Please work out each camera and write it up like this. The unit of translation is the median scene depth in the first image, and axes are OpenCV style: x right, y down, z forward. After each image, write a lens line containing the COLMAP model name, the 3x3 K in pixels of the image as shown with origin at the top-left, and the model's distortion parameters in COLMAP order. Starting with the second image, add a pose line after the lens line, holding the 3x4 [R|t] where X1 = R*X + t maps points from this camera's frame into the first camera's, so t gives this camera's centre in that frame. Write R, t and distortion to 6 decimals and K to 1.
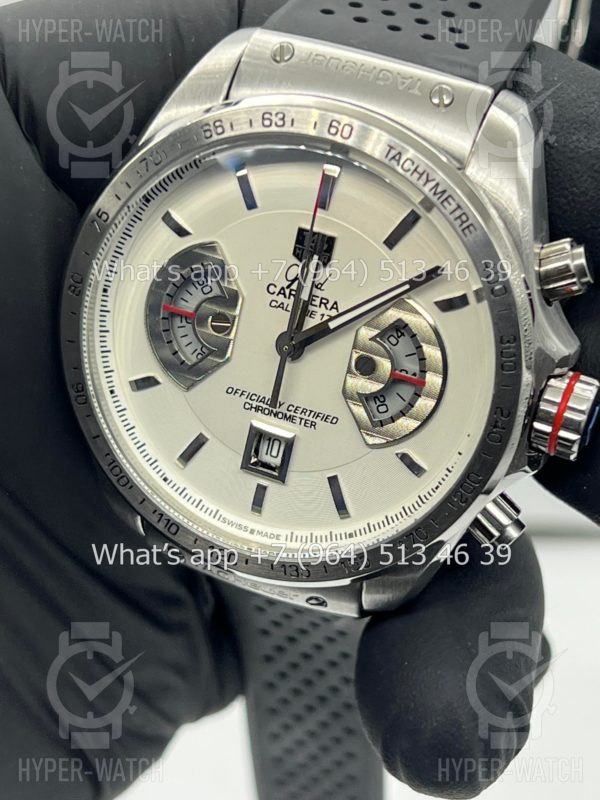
lens RADIAL K [[1845.2, 0, 298.9], [0, 1845.2, 439.2], [0, 0, 1]] dist [0.079683, 0.192060]
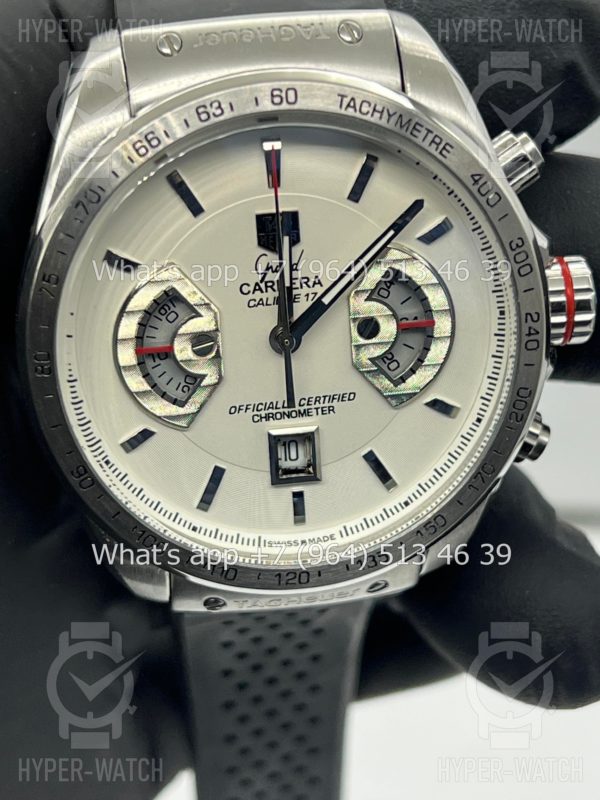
lens RADIAL K [[1849.2, 0, 300.0], [0, 1849.2, 400.0], [0, 0, 1]] dist [0.199905, -0.136003]
pose [[0.870771, -0.371339, 0.322280, -0.313106], [0.377513, 0.924878, 0.045661, -0.062352], [-0.315025, 0.081905, 0.945543, 0.117540]]
